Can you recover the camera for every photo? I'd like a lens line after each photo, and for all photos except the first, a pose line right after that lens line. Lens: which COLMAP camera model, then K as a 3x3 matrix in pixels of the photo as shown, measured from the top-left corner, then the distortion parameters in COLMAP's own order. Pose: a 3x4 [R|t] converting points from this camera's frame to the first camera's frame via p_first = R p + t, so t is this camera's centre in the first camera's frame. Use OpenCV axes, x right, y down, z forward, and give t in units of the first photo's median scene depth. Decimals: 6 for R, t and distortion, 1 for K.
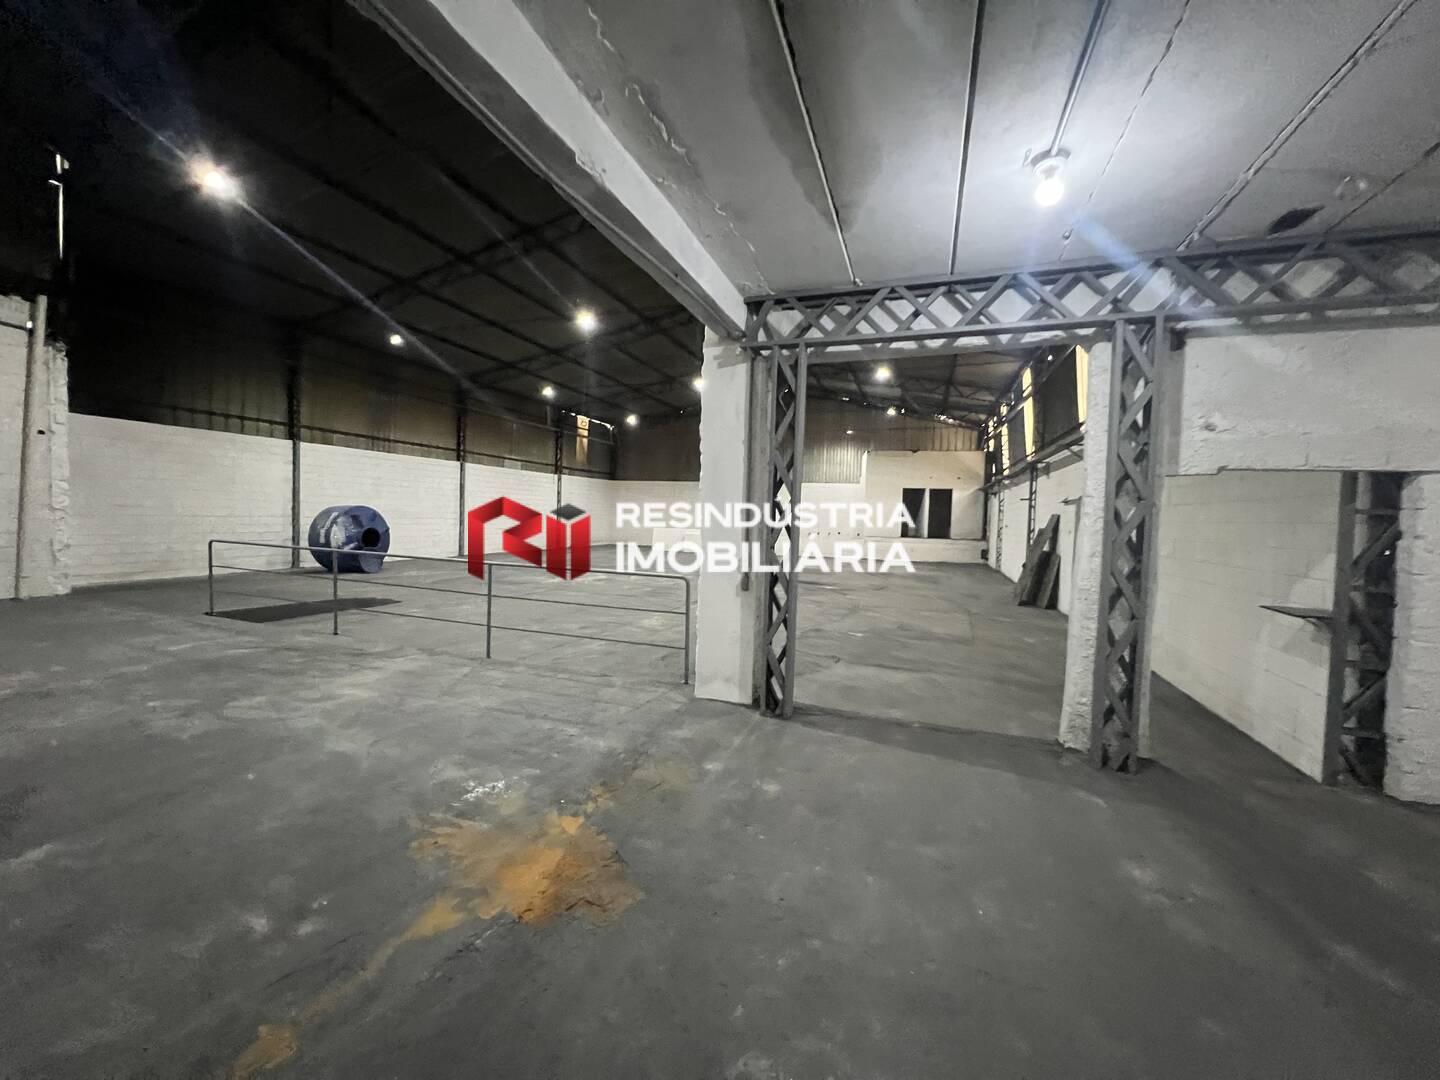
lens RADIAL K [[579.3, 0, 718.9], [0, 579.3, 532.8], [0, 0, 1]] dist [0.002291, 0.000063]
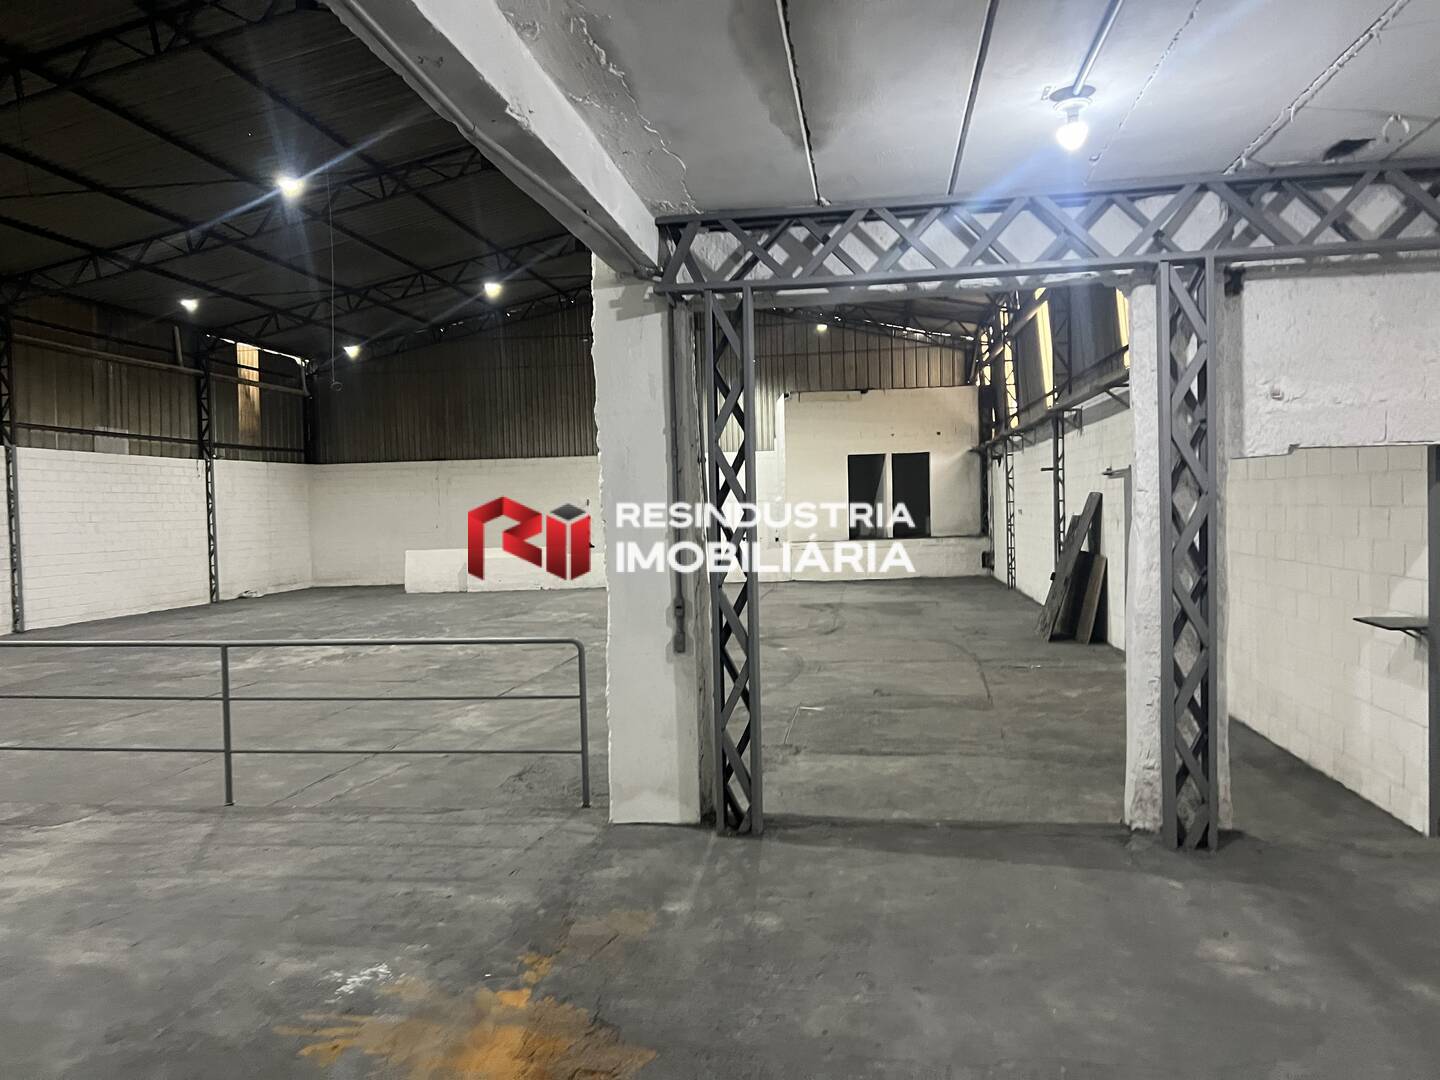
lens RADIAL K [[1087.6, 0, 720.0], [0, 1087.6, 540.0], [0, 0, 1]] dist [0.064975, -0.062227]
pose [[0.978771, -0.062482, 0.195200, -0.160997], [0.062632, 0.998022, 0.005408, -0.037451], [-0.195152, 0.006932, 0.980749, -0.262716]]
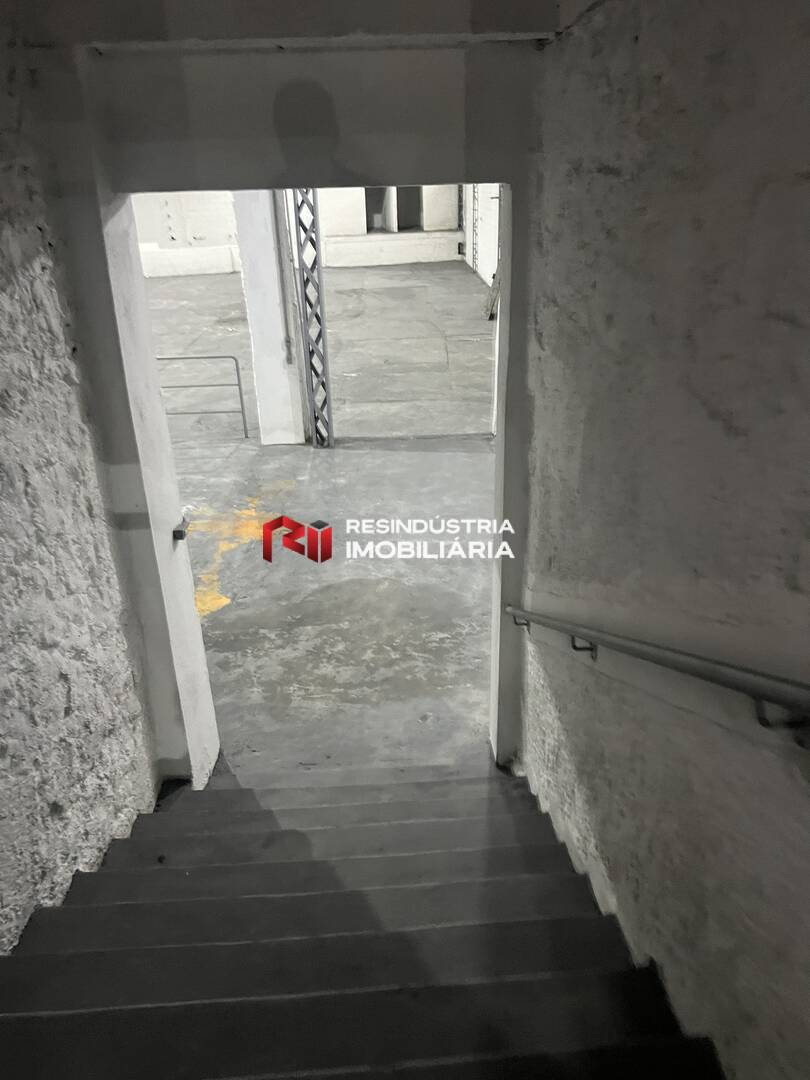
lens RADIAL K [[815.7, 0, 418.3], [0, 815.7, 537.4], [0, 0, 1]] dist [0.064975, -0.062227]
pose [[0.928191, -0.200042, 0.313757, -0.406840], [0.066009, 0.918346, 0.390236, -0.293332], [-0.366201, -0.341503, 0.865605, -1.054367]]
